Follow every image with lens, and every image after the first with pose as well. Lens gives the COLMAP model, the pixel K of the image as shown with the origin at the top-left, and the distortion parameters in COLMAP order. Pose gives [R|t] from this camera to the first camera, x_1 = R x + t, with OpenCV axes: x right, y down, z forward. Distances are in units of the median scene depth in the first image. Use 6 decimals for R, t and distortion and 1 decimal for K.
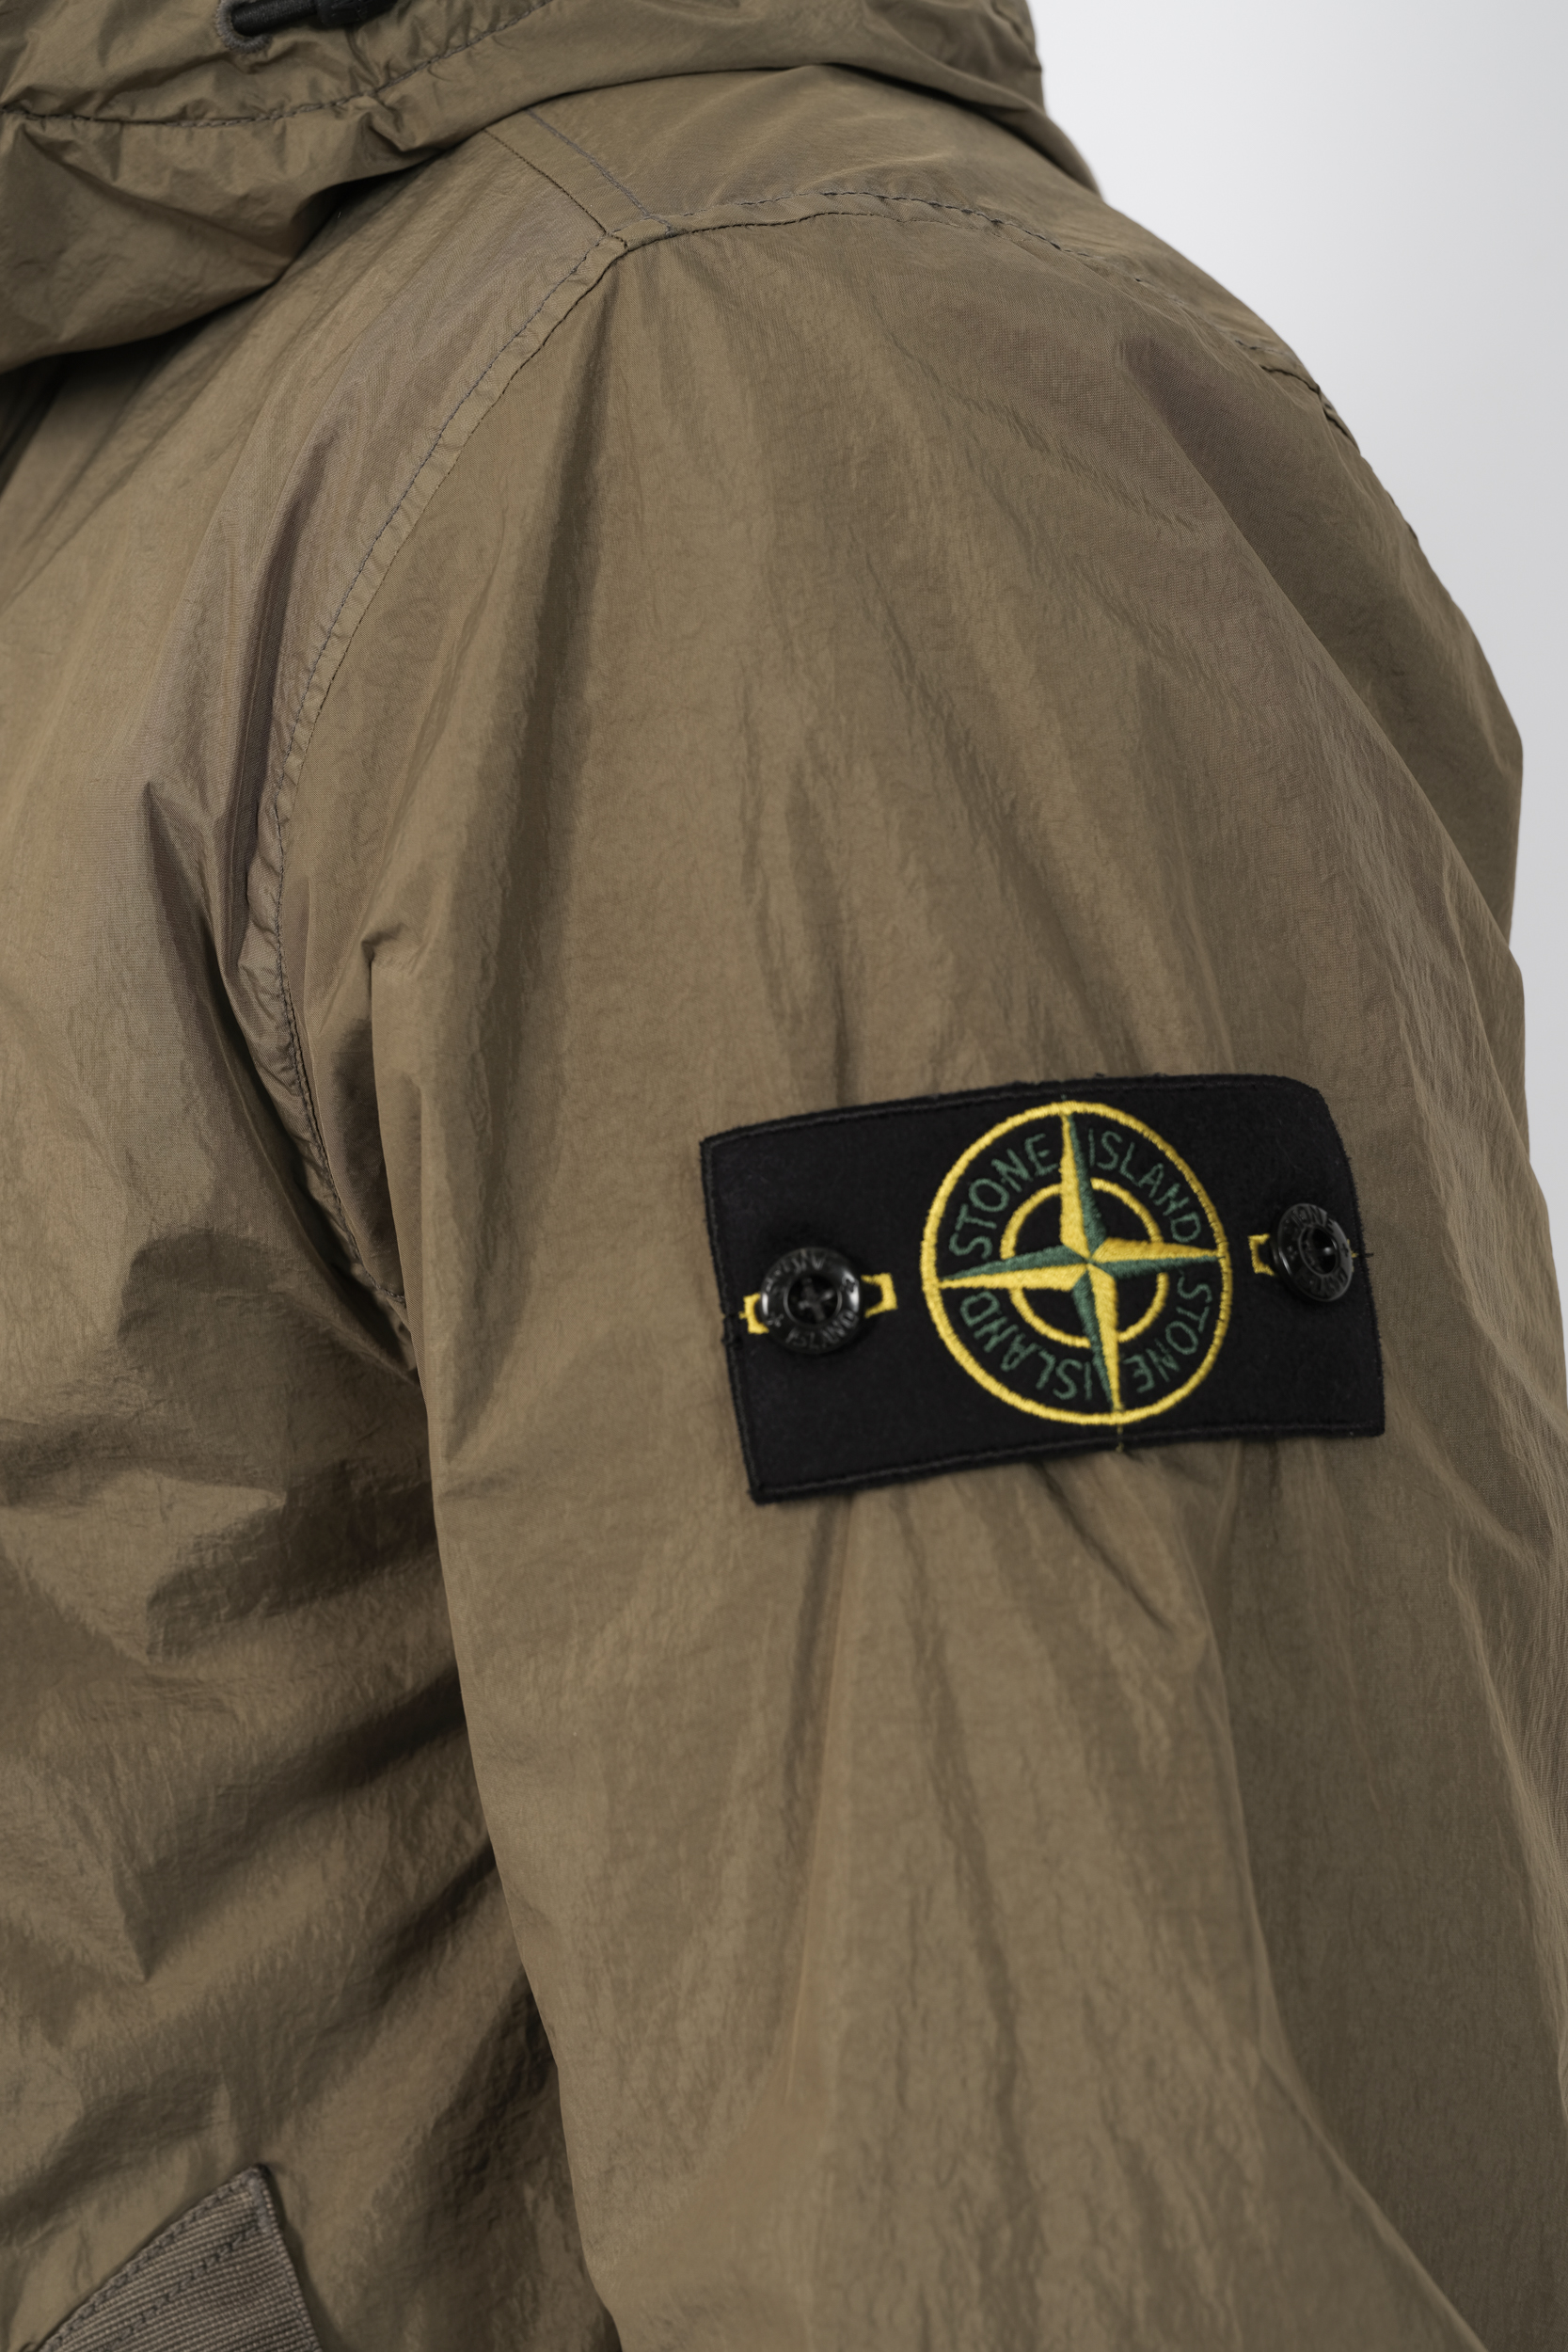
lens RADIAL K [[4199.2, 0, 783.8], [0, 4199.2, 1175.5], [0, 0, 1]] dist [-0.325023, 0.000000]
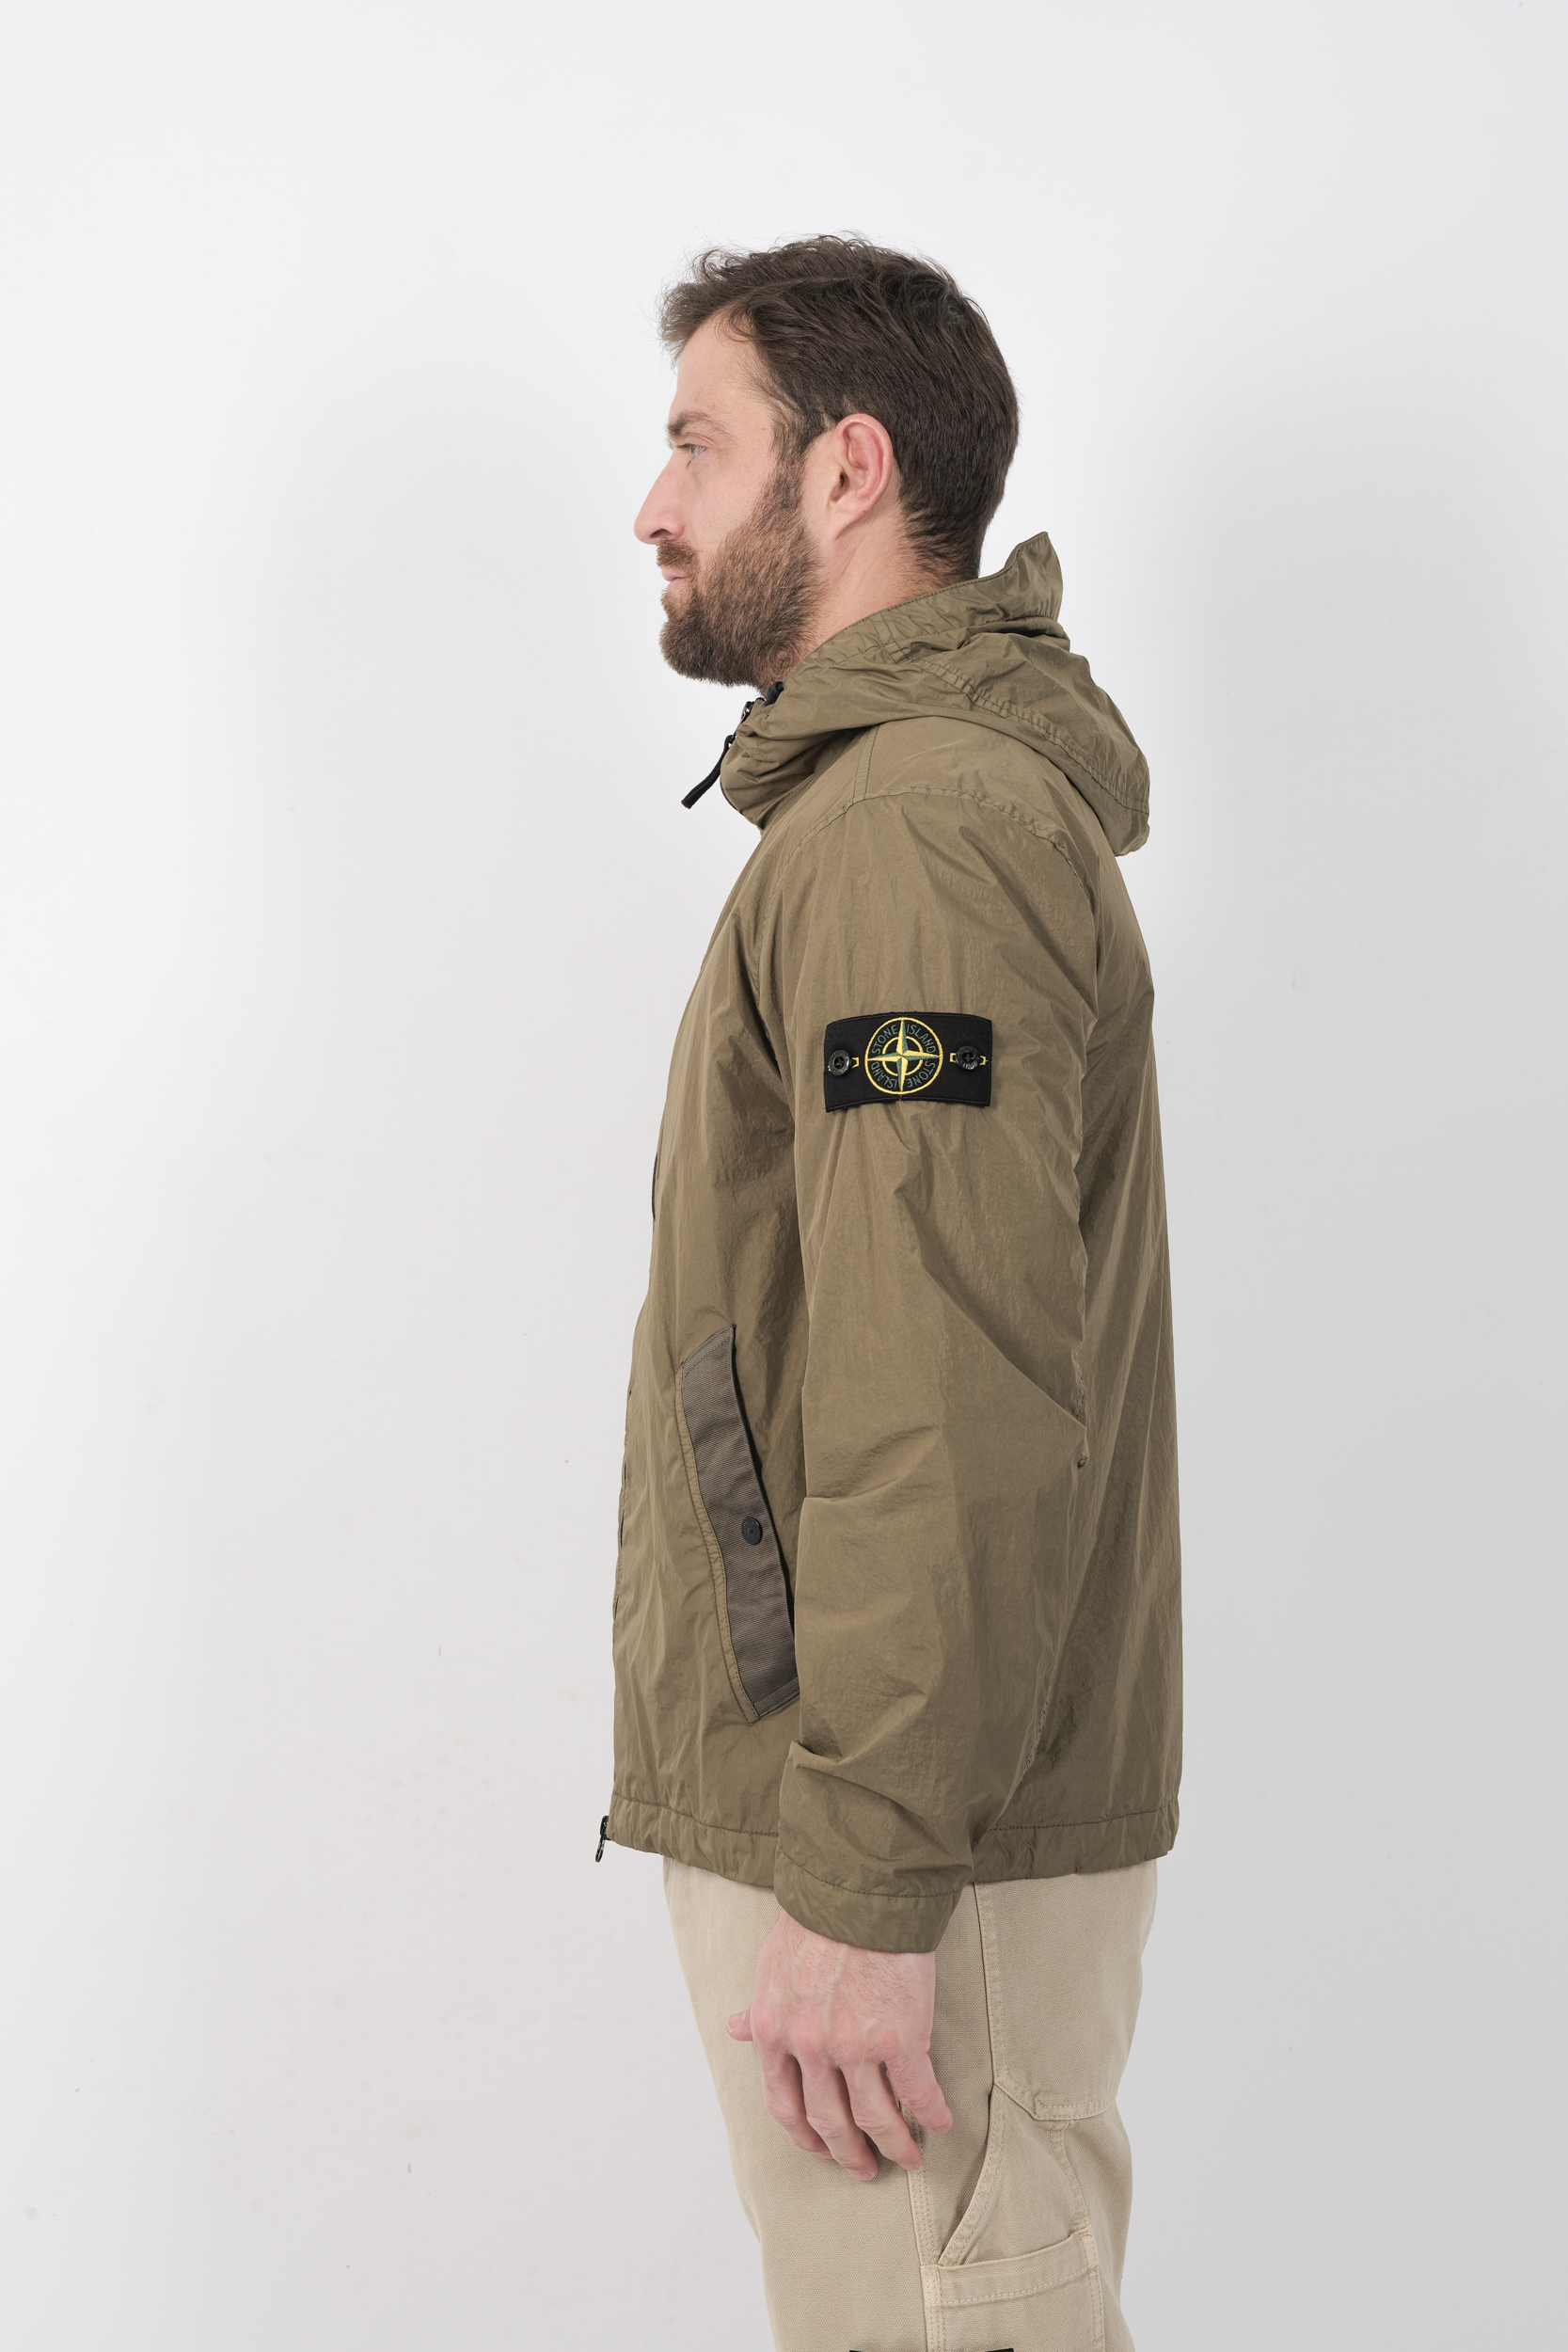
lens RADIAL K [[4199.2, 0, 782.8], [0, 4199.2, 1175.9], [0, 0, 1]] dist [-0.325023, 0.000000]
pose [[0.932402, 0.043804, -0.358758, 1.438039], [-0.040726, 0.999040, 0.016138, 0.076164], [0.359121, -0.000436, 0.933291, -2.873780]]
